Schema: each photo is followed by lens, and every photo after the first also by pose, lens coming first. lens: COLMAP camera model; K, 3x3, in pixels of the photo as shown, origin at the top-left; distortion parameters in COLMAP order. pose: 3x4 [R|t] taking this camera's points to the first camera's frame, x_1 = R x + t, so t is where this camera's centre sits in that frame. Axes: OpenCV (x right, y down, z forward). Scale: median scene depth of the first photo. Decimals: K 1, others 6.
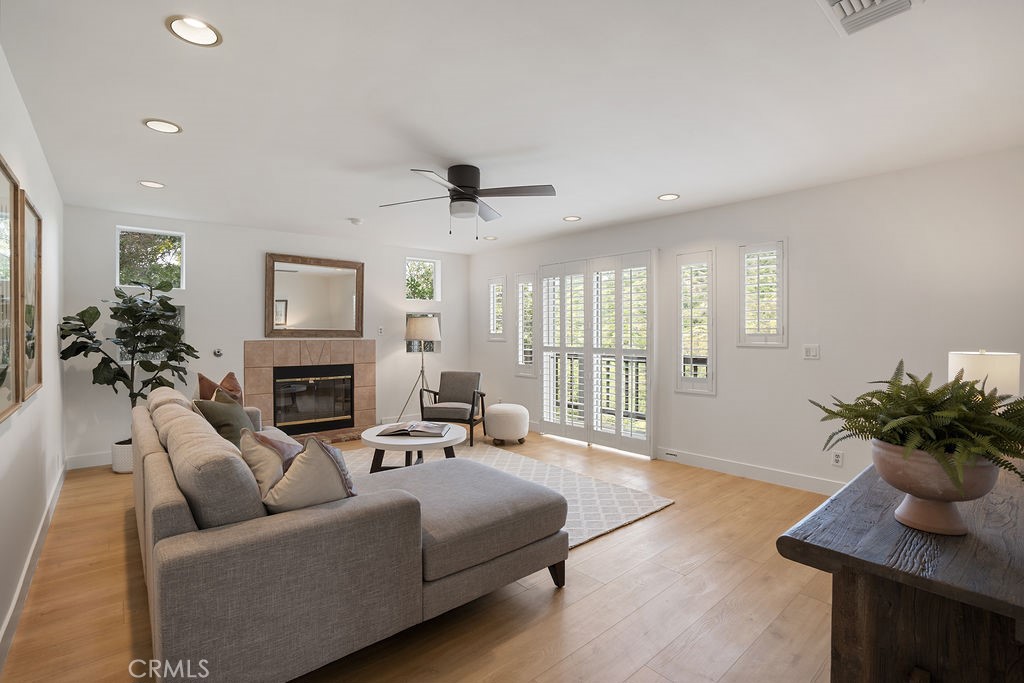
lens RADIAL K [[478.2, 0, 485.3], [0, 478.2, 340.7], [0, 0, 1]] dist [-0.000347, 0.000023]
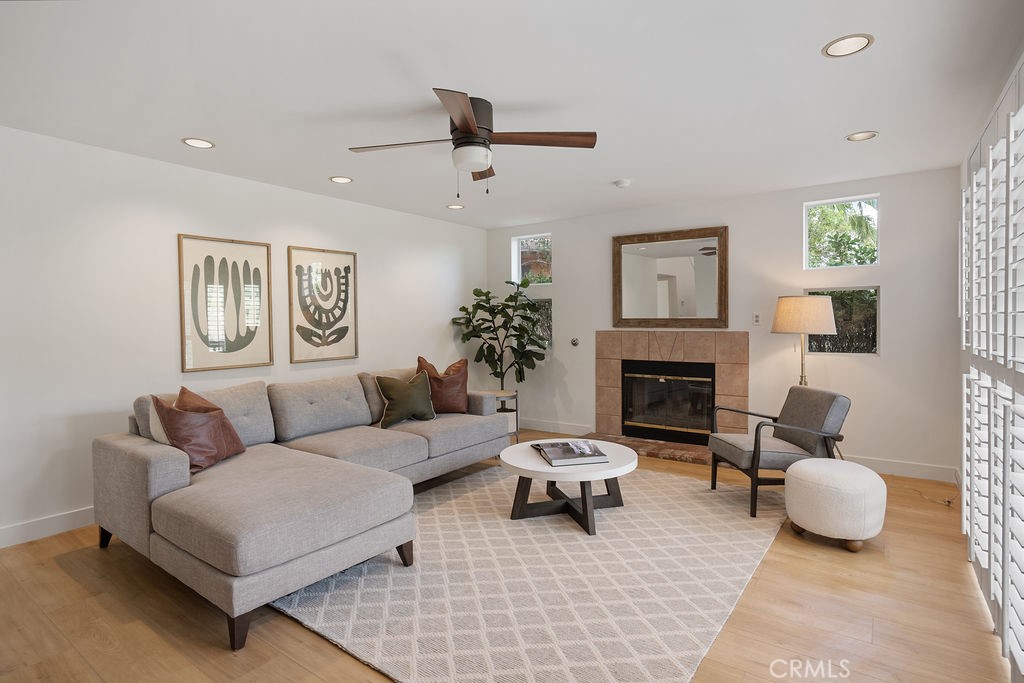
lens RADIAL K [[528.8, 0, 518.1], [0, 528.8, 339.2], [0, 0, 1]] dist [-0.022369, 0.000300]
pose [[0.282315, 0.027418, -0.958930, 0.454943], [-0.009143, 0.999623, 0.025890, -0.008611], [0.959278, 0.001458, 0.282459, 0.498312]]
